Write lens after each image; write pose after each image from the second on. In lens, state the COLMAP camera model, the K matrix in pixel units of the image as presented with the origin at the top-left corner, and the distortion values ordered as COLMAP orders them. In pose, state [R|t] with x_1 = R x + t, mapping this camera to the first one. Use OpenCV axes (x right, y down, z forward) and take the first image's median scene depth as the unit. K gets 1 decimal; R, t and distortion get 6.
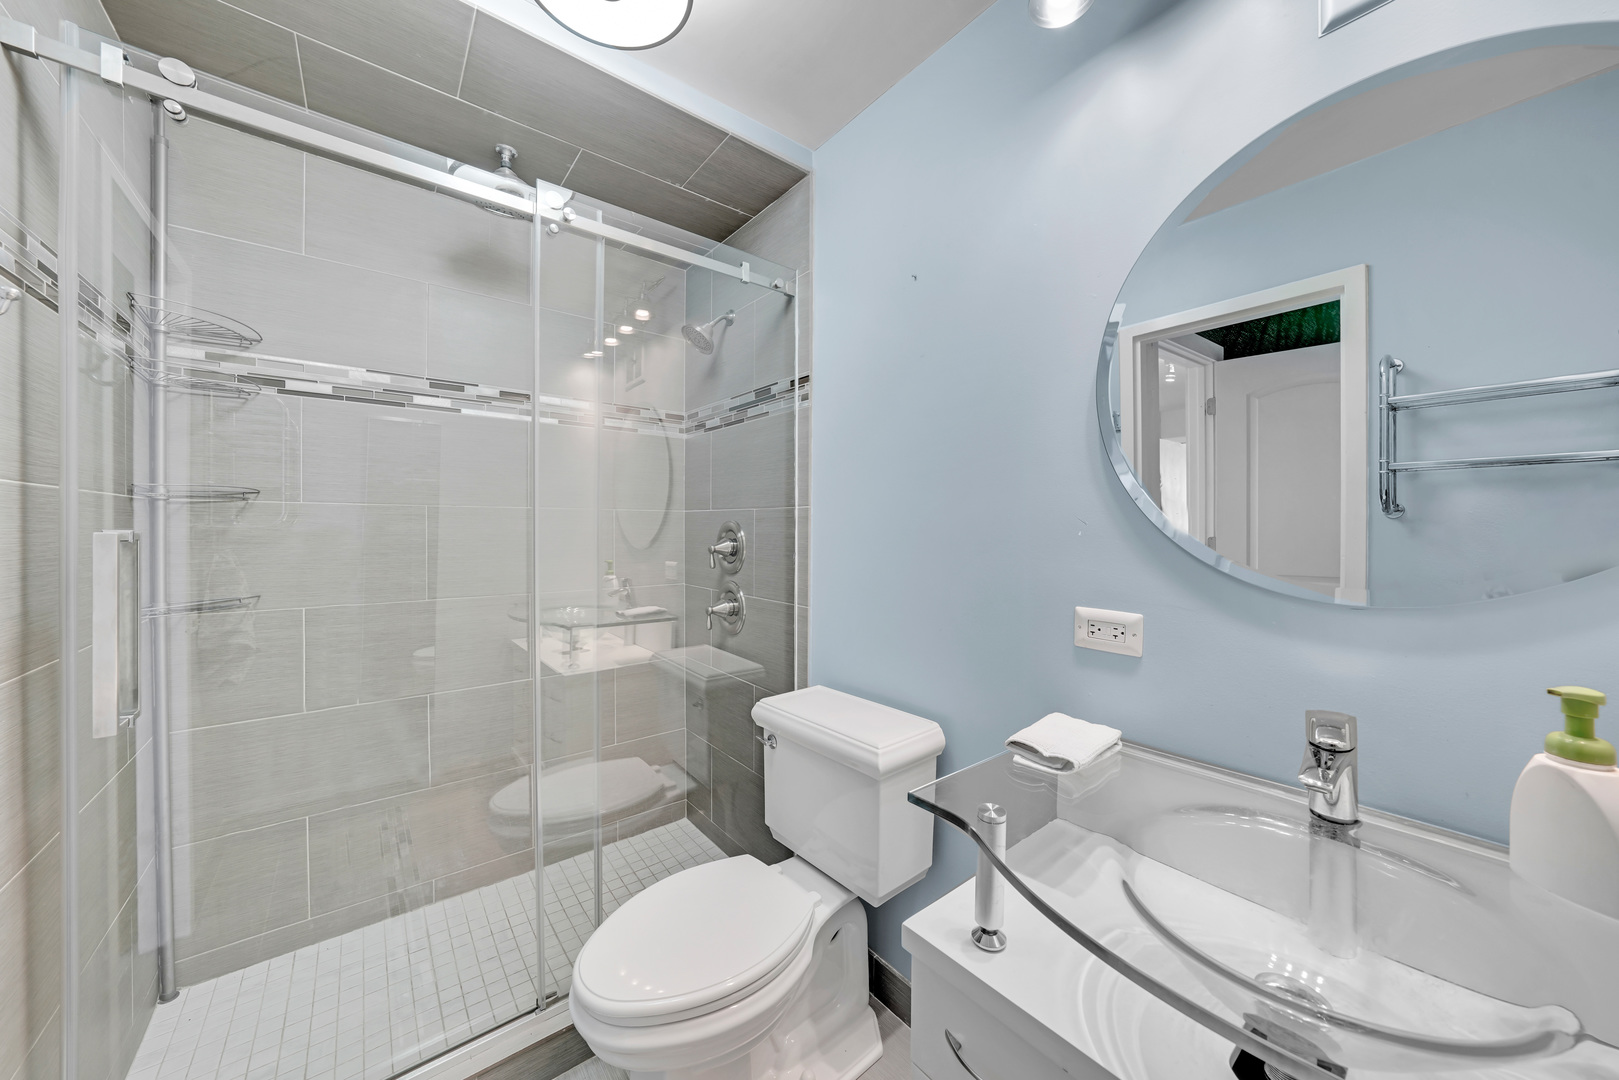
lens RADIAL K [[565.9, 0, 811.7], [0, 565.9, 531.7], [0, 0, 1]] dist [-0.011979, 0.000577]
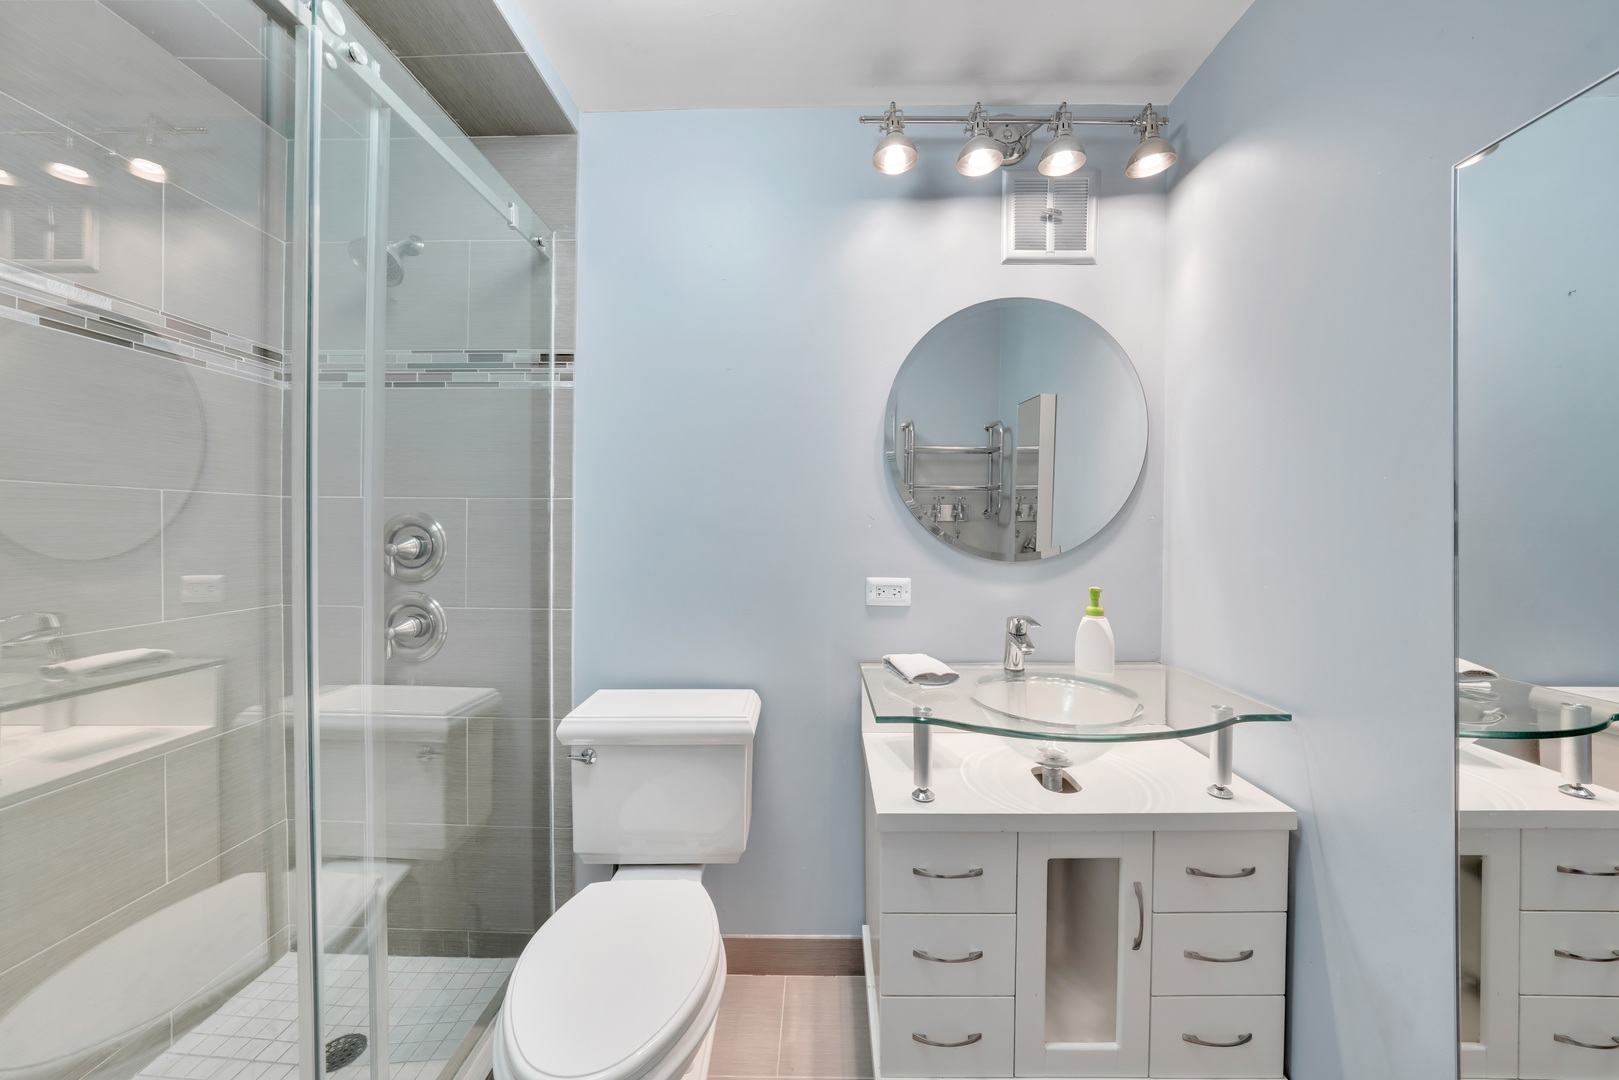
lens RADIAL K [[565.9, 0, 812.3], [0, 565.9, 527.5], [0, 0, 1]] dist [-0.011979, 0.000577]
pose [[0.637300, -0.007892, 0.770576, -0.451100], [0.003211, 0.999966, 0.007585, -0.003252], [-0.770609, -0.002360, 0.637304, 0.121127]]
